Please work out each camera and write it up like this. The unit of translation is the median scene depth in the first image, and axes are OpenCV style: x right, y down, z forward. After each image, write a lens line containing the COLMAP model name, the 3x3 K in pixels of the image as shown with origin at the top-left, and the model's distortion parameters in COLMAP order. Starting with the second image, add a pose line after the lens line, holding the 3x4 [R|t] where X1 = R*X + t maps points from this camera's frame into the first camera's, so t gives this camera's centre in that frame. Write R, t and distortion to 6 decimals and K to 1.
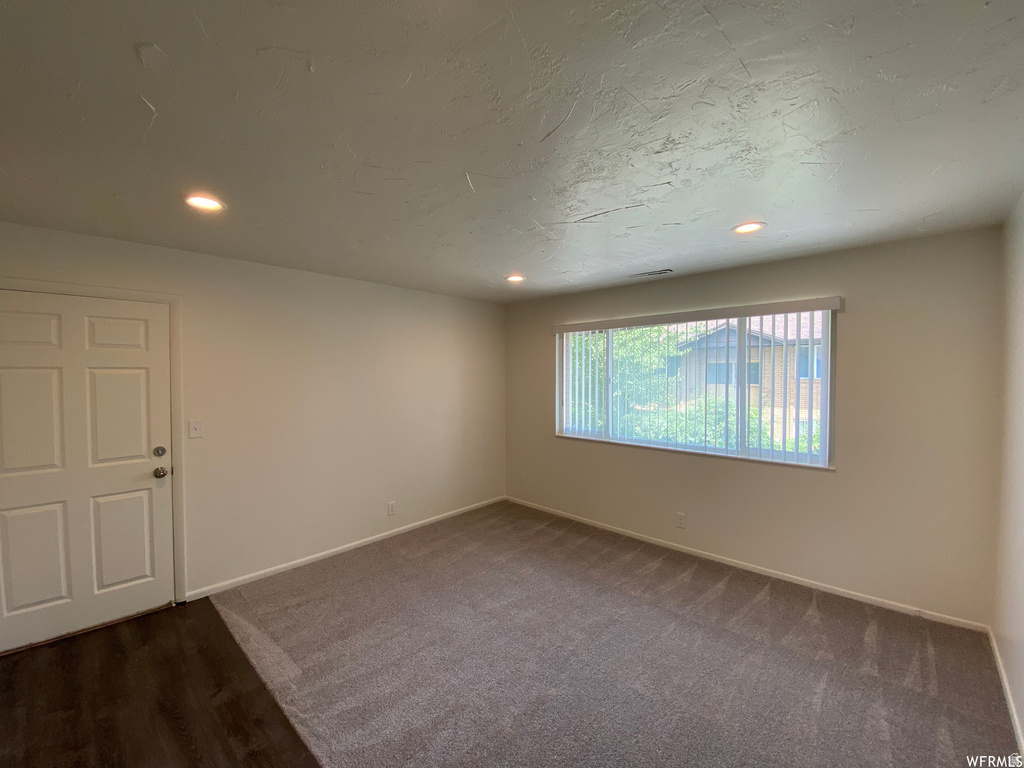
lens RADIAL K [[416.8, 0, 512.7], [0, 416.8, 381.9], [0, 0, 1]] dist [0.016443, -0.017717]
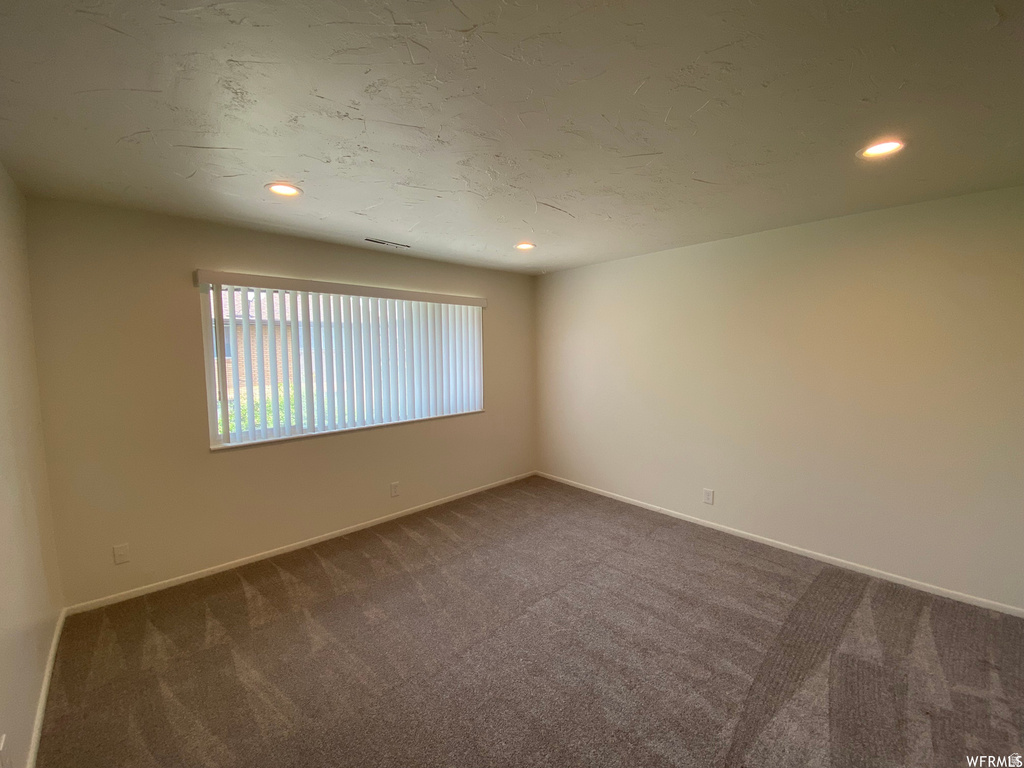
lens RADIAL K [[416.8, 0, 512.0], [0, 416.8, 376.1], [0, 0, 1]] dist [0.016443, -0.017717]
pose [[0.074225, -0.062567, 0.995277, -0.560135], [0.029549, 0.997730, 0.060518, -0.005247], [-0.996804, 0.024918, 0.075906, 0.585240]]
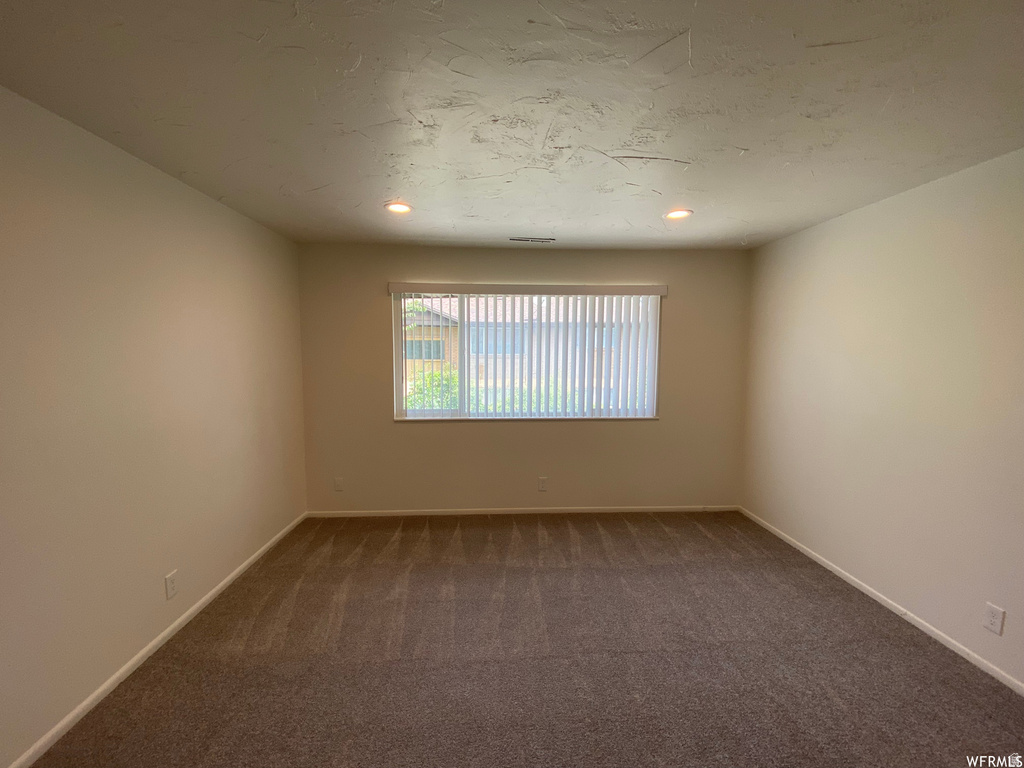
lens RADIAL K [[416.8, 0, 513.1], [0, 416.8, 375.8], [0, 0, 1]] dist [0.016443, -0.017717]
pose [[0.697073, -0.036550, 0.716068, -0.366123], [0.007542, 0.999018, 0.043651, 0.011476], [-0.716960, -0.025027, 0.696665, 0.315926]]
